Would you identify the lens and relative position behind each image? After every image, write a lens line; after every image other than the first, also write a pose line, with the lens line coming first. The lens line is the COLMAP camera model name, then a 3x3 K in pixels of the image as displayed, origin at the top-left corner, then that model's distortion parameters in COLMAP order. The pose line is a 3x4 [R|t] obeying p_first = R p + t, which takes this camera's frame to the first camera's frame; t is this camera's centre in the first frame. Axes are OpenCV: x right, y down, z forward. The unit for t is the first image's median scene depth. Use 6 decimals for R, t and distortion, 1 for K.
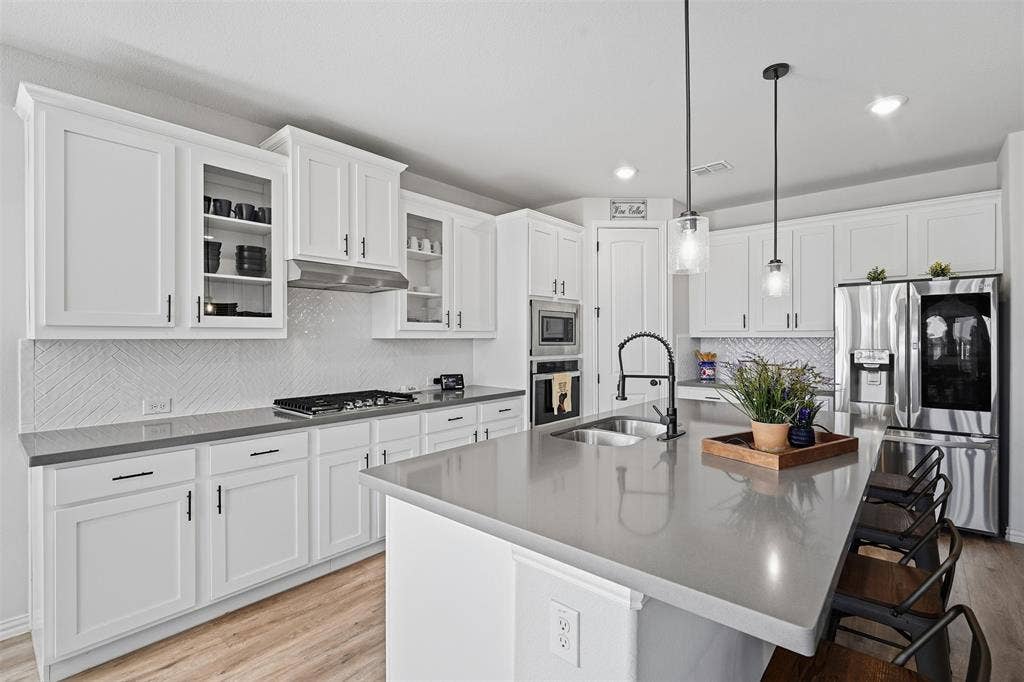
lens RADIAL K [[470.4, 0, 515.1], [0, 470.4, 340.4], [0, 0, 1]] dist [0.004658, 0.000040]
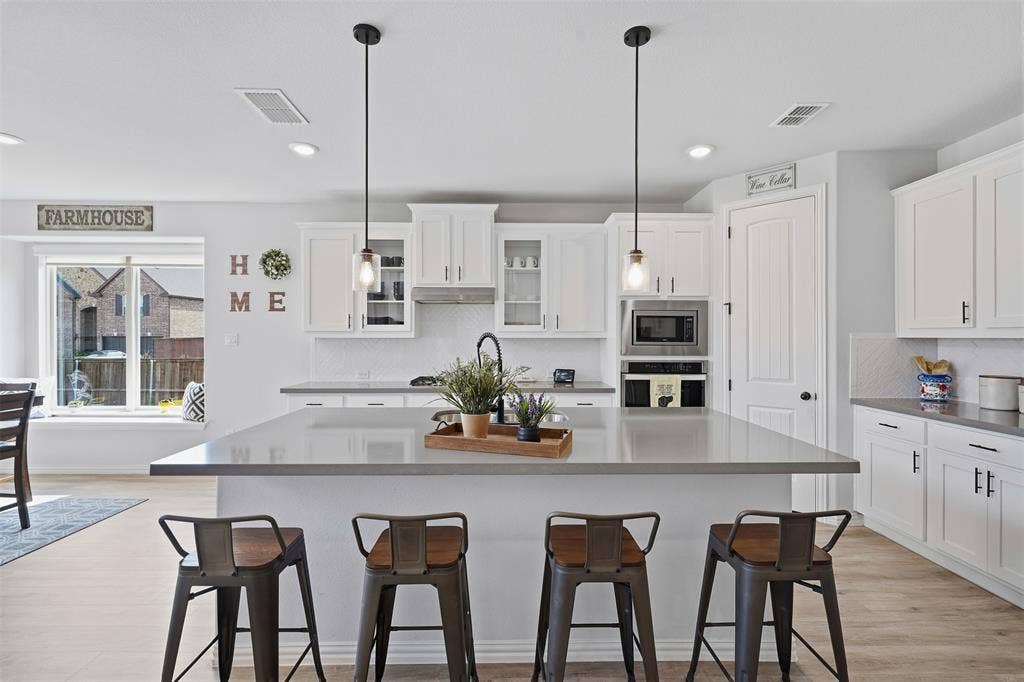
lens RADIAL K [[470.4, 0, 513.6], [0, 470.4, 340.7], [0, 0, 1]] dist [0.004658, 0.000040]
pose [[0.660539, 0.007549, -0.750754, 0.644381], [-0.006358, 0.999970, 0.004460, -0.002225], [0.750765, 0.001827, 0.660567, 0.145869]]
